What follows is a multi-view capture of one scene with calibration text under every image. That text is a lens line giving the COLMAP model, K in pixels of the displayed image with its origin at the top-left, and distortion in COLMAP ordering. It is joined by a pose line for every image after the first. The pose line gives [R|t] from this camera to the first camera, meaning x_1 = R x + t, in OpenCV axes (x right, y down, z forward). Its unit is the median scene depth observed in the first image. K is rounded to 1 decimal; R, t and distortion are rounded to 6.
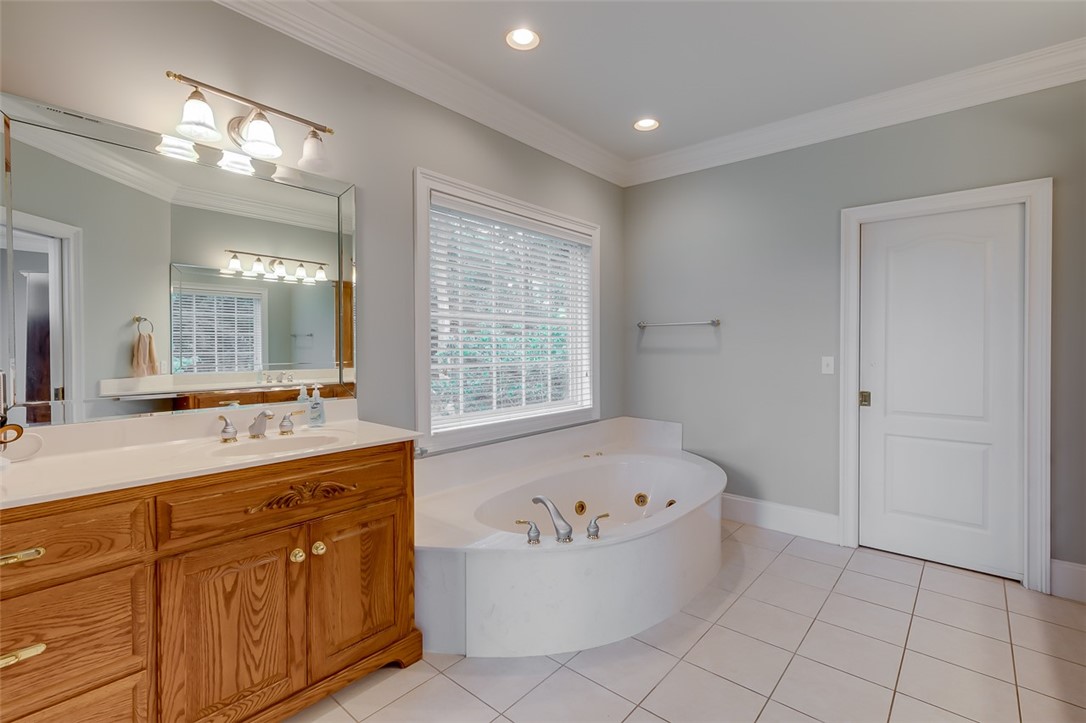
lens RADIAL K [[490.3, 0, 551.6], [0, 490.3, 359.5], [0, 0, 1]] dist [0.001906, -0.000025]
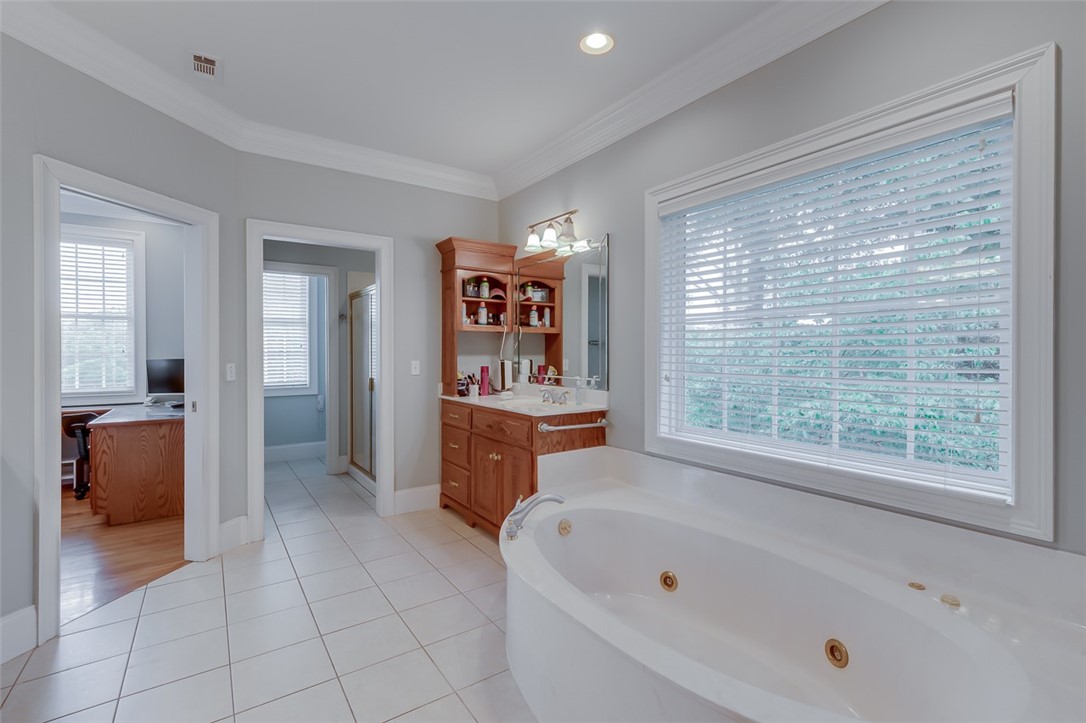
lens RADIAL K [[490.3, 0, 551.6], [0, 490.3, 359.5], [0, 0, 1]] dist [0.001906, -0.000025]
pose [[-0.242743, 0.007901, -0.970059, 0.653491], [-0.030266, 0.999418, 0.015714, -0.017945], [0.969618, 0.033175, -0.242362, 0.822755]]
